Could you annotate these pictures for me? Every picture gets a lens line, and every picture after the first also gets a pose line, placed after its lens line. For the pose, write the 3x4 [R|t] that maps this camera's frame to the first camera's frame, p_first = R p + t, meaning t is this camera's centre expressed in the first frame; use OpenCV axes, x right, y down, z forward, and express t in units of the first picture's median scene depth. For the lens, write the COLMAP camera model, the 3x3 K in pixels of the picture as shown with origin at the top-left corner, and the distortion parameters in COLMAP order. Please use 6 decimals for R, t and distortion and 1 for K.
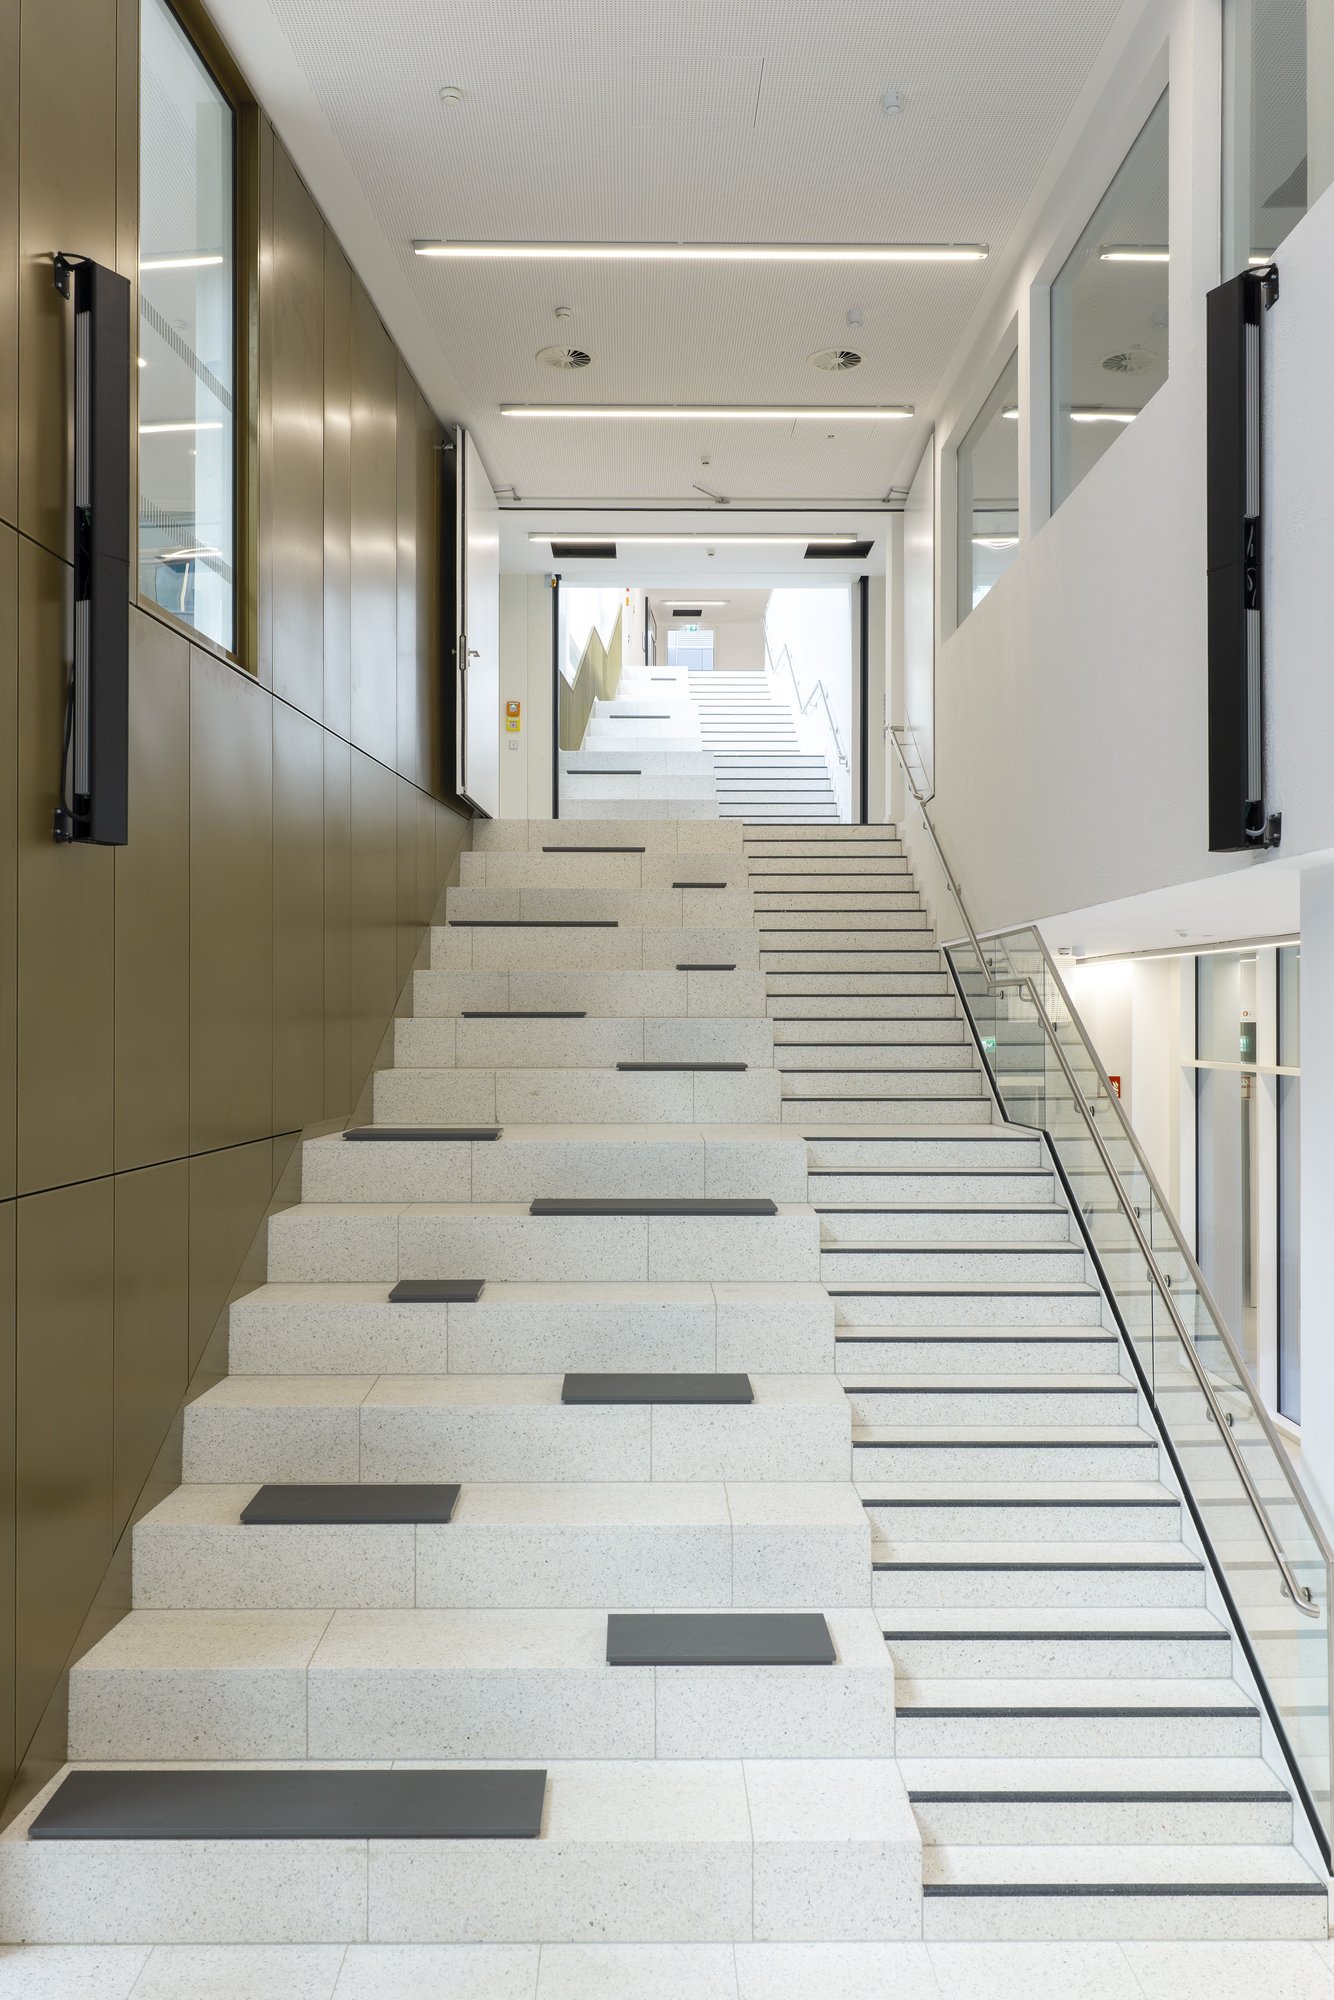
lens RADIAL K [[2286.3, 0, 692.1], [0, 2286.3, 998.7], [0, 0, 1]] dist [0.047246, -0.052213]
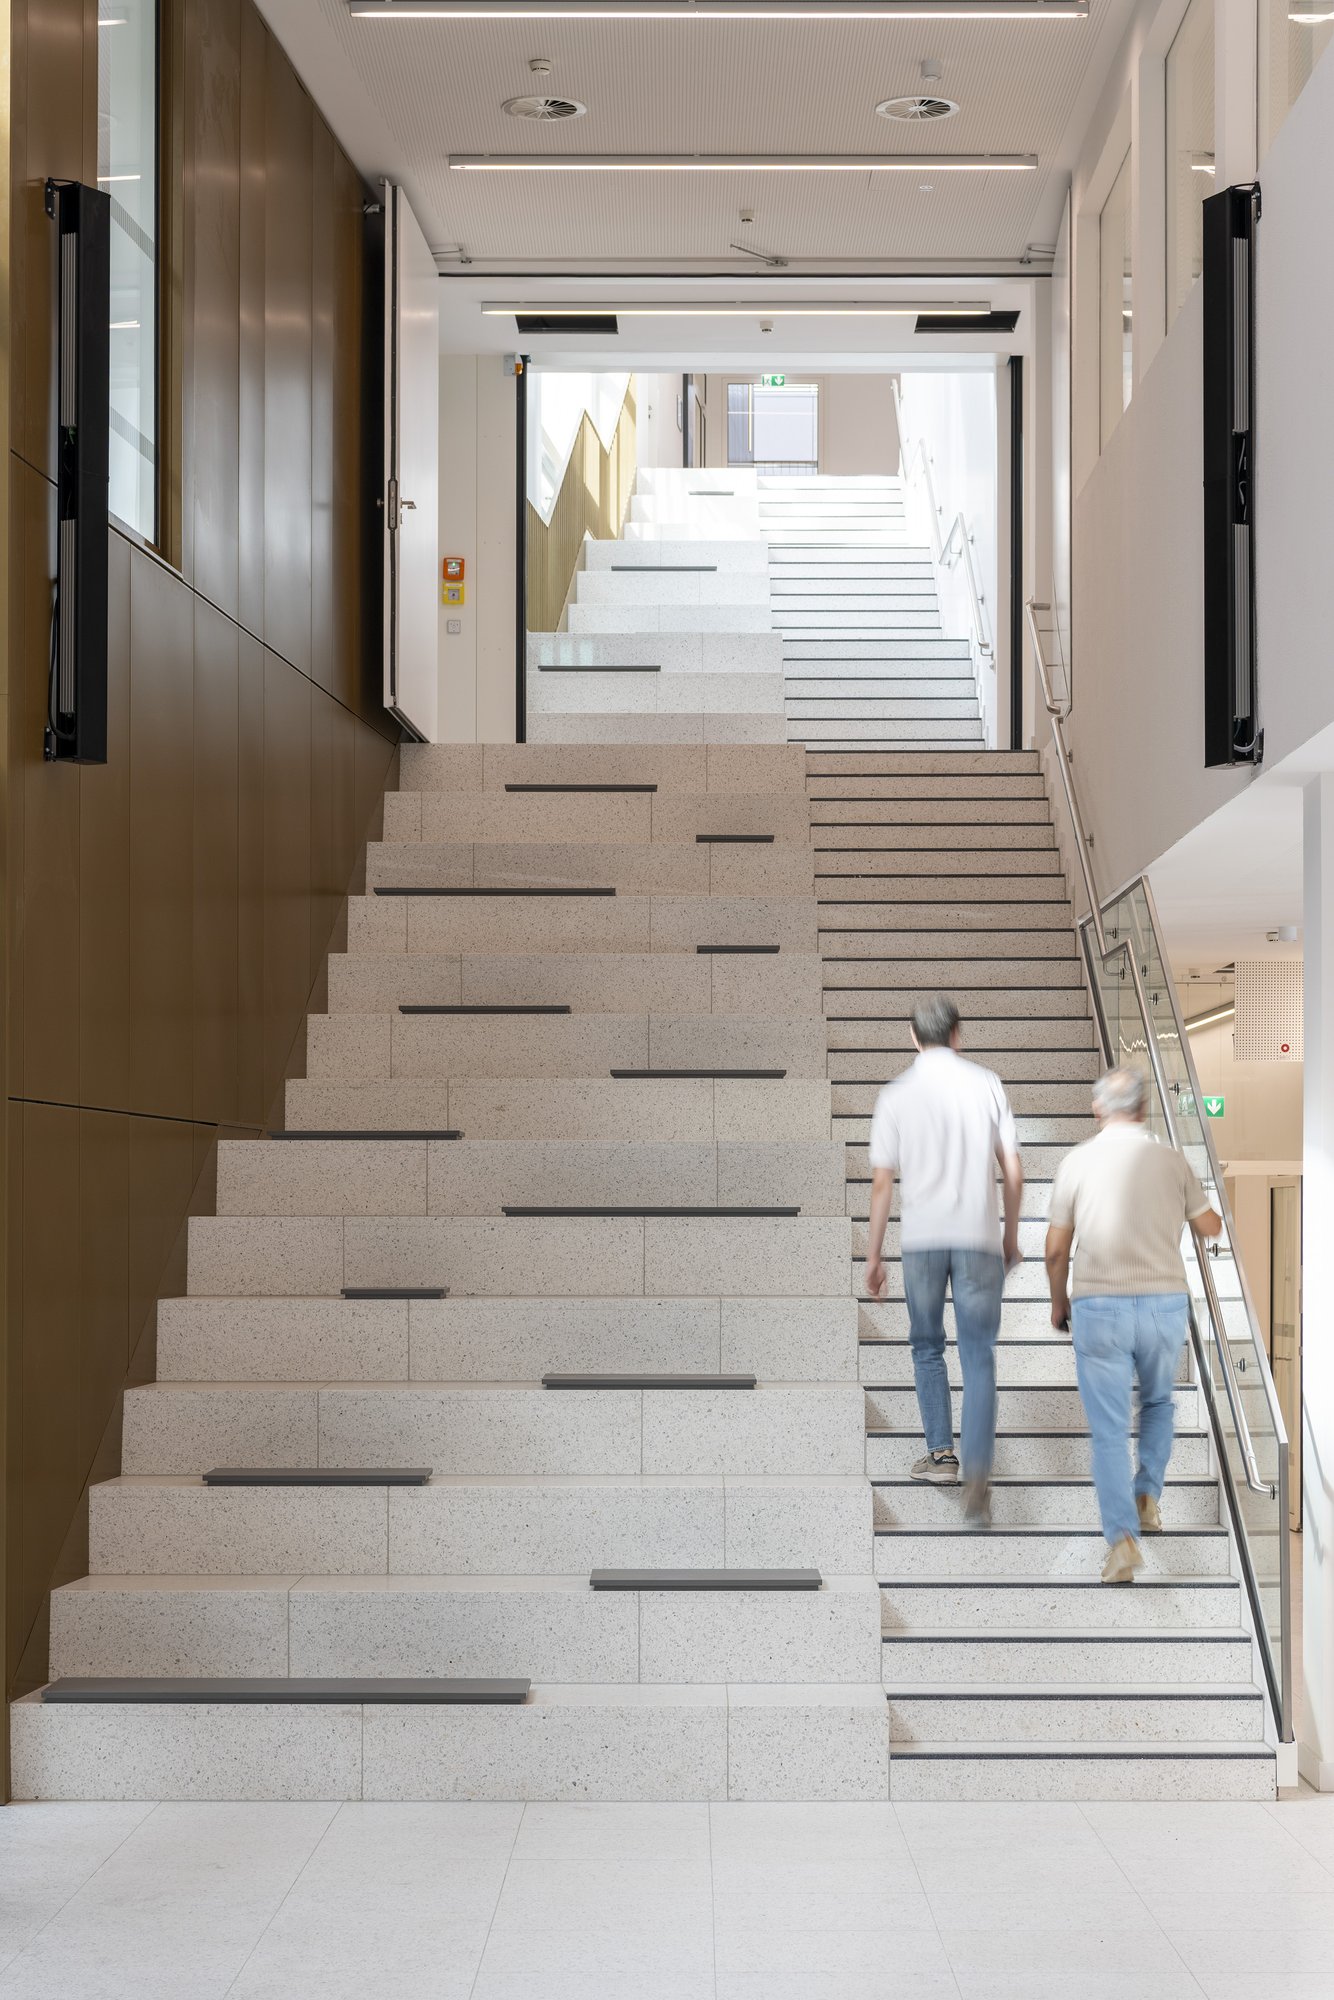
lens RADIAL K [[5079.8, 0, 667.0], [0, 5079.8, 1000.0], [0, 0, 1]] dist [0.030456, 0.525887]
pose [[0.999627, -0.000764, -0.027298, 0.030627], [-0.000052, 0.999554, -0.029853, 0.055632], [0.027308, 0.029843, 0.999181, -0.654972]]
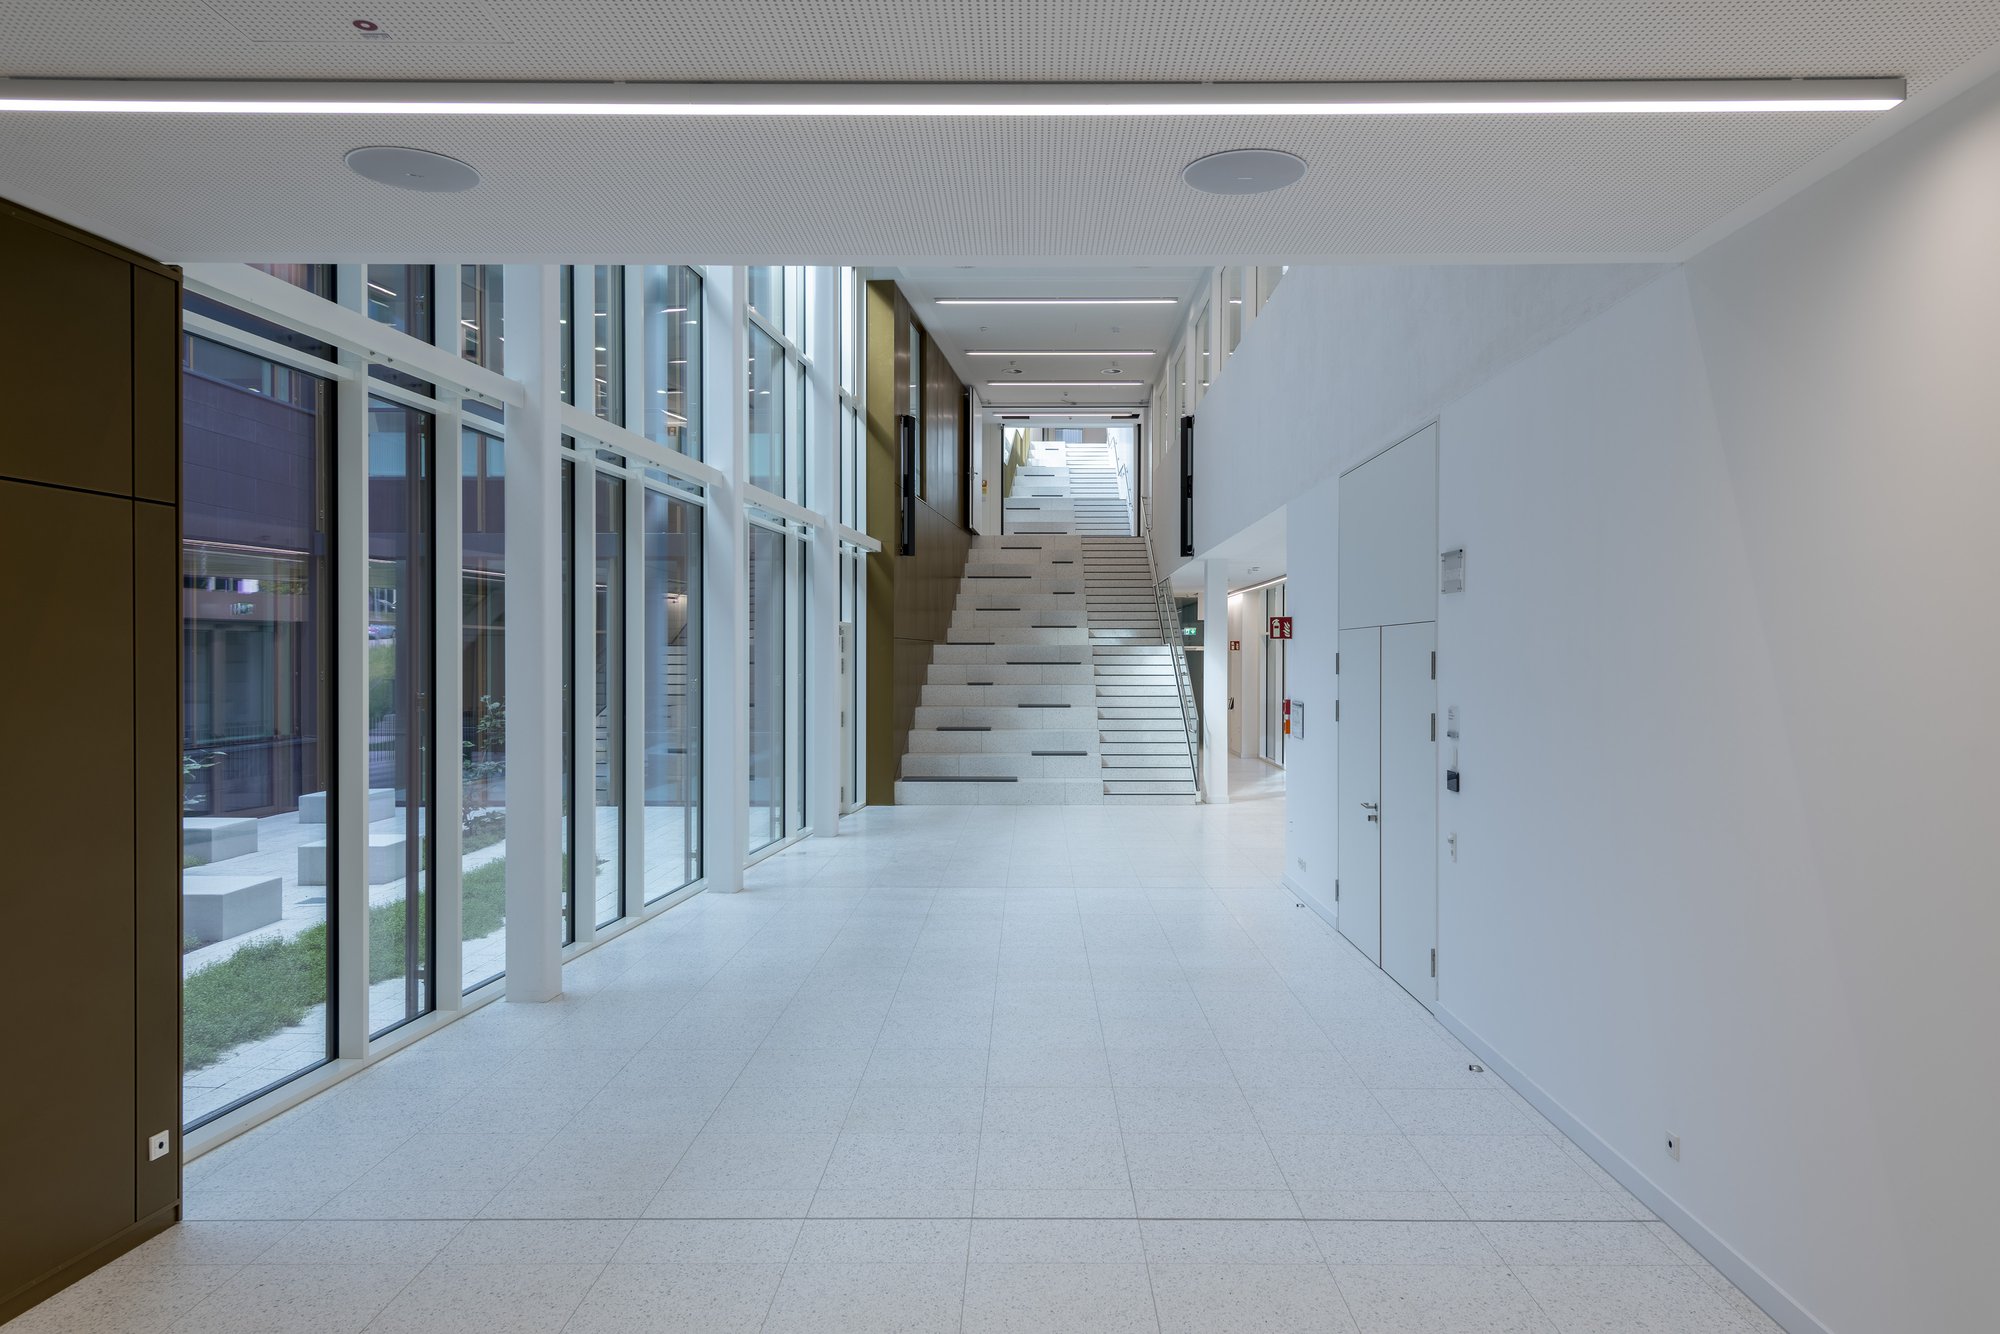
lens RADIAL K [[1628.9, 0, 1000.0], [0, 1628.9, 667.0], [0, 0, 1]] dist [0.013771, -0.009658]
pose [[0.998898, 0.000692, -0.046932, 0.023732], [0.000218, 0.999812, 0.019385, 0.041173], [0.046937, -0.019374, 0.998710, -1.051847]]
